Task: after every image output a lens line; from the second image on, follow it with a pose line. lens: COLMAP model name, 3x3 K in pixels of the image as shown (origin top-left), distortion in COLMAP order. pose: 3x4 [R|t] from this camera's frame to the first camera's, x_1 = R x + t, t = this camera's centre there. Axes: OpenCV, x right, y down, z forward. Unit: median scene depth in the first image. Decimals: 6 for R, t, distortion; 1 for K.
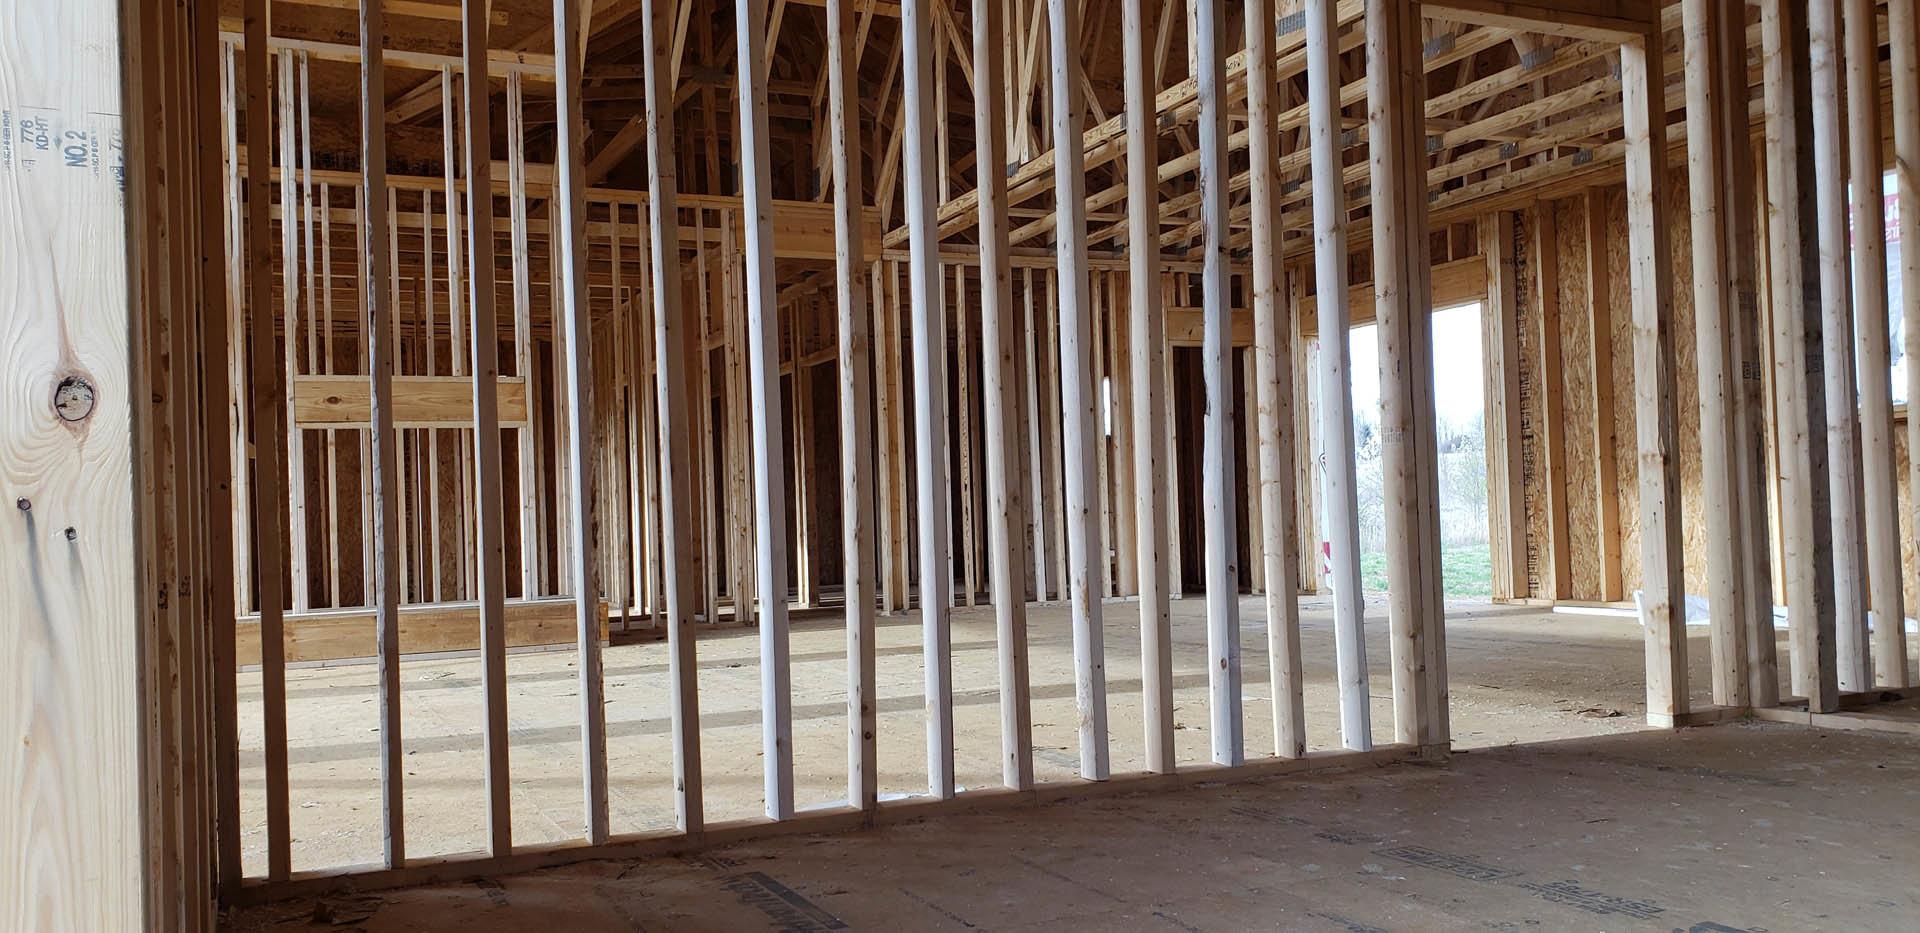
lens RADIAL K [[1515.8, 0, 968.8], [0, 1515.8, 482.2], [0, 0, 1]] dist [-0.001520, -0.004516]
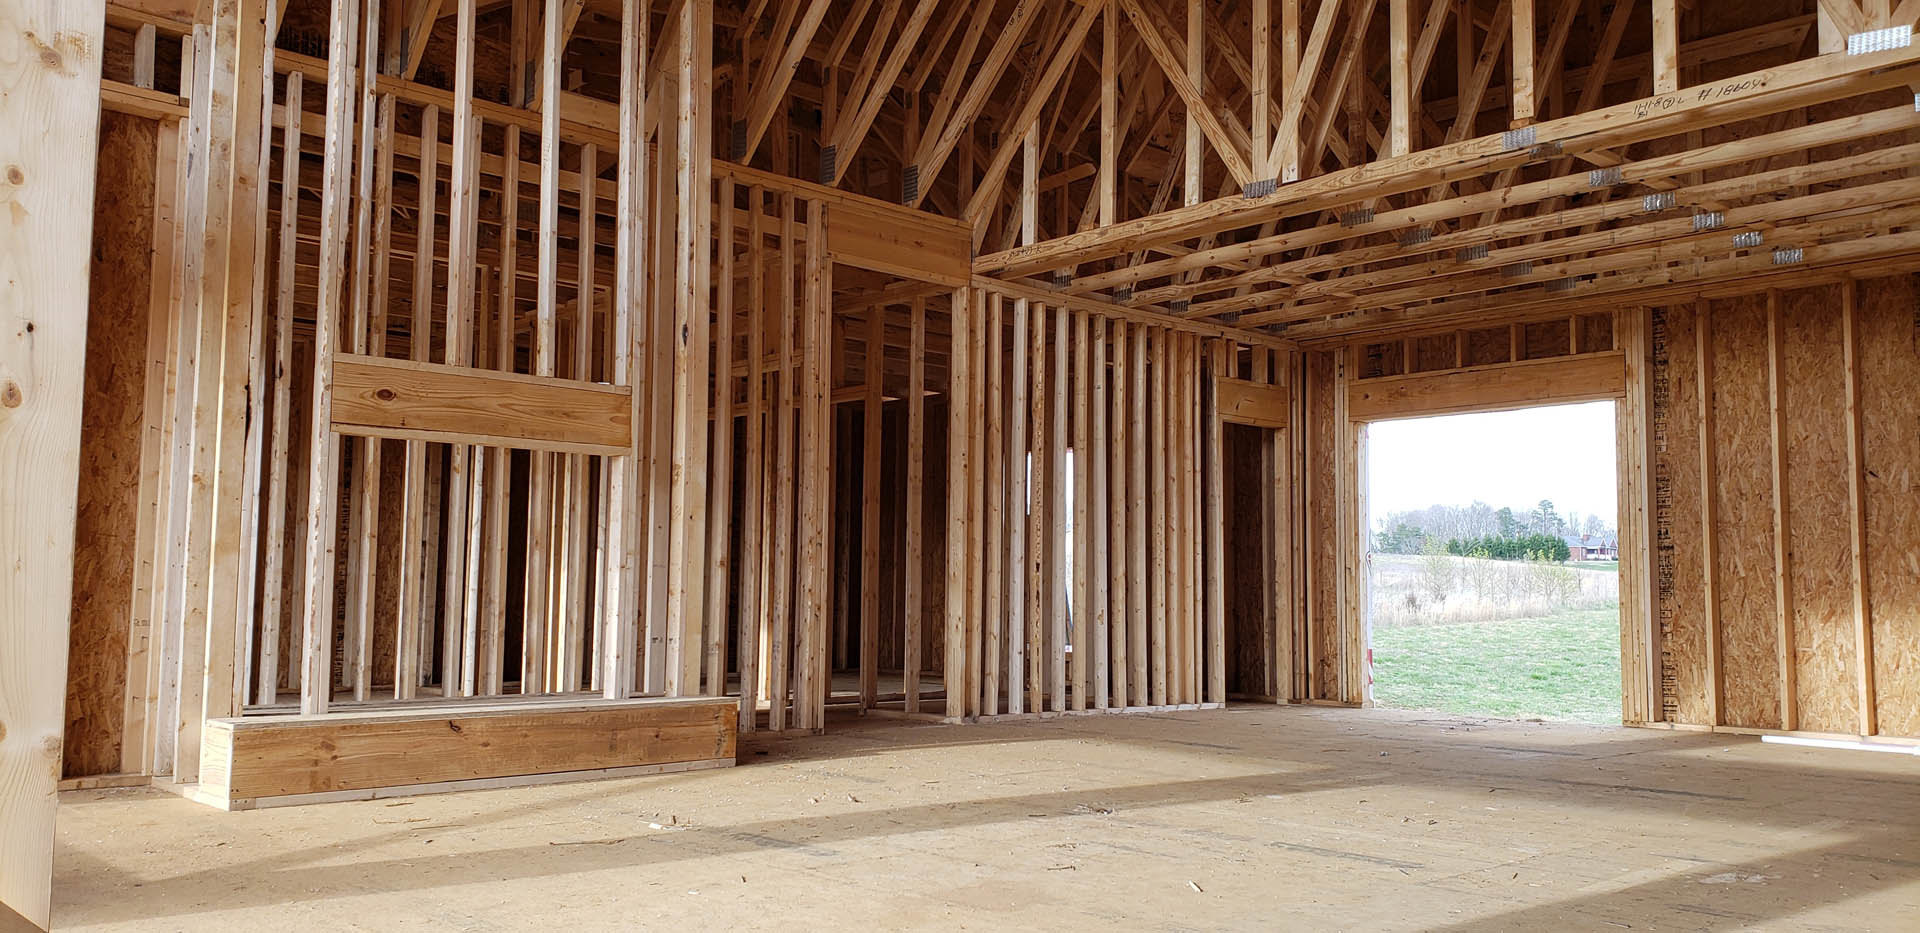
lens RADIAL K [[1515.8, 0, 955.3], [0, 1515.8, 454.0], [0, 0, 1]] dist [-0.001520, -0.004516]
pose [[0.947053, 0.076331, 0.311871, -0.341168], [-0.053763, 0.995316, -0.080345, 0.011166], [-0.316543, 0.059324, 0.946721, 0.248457]]
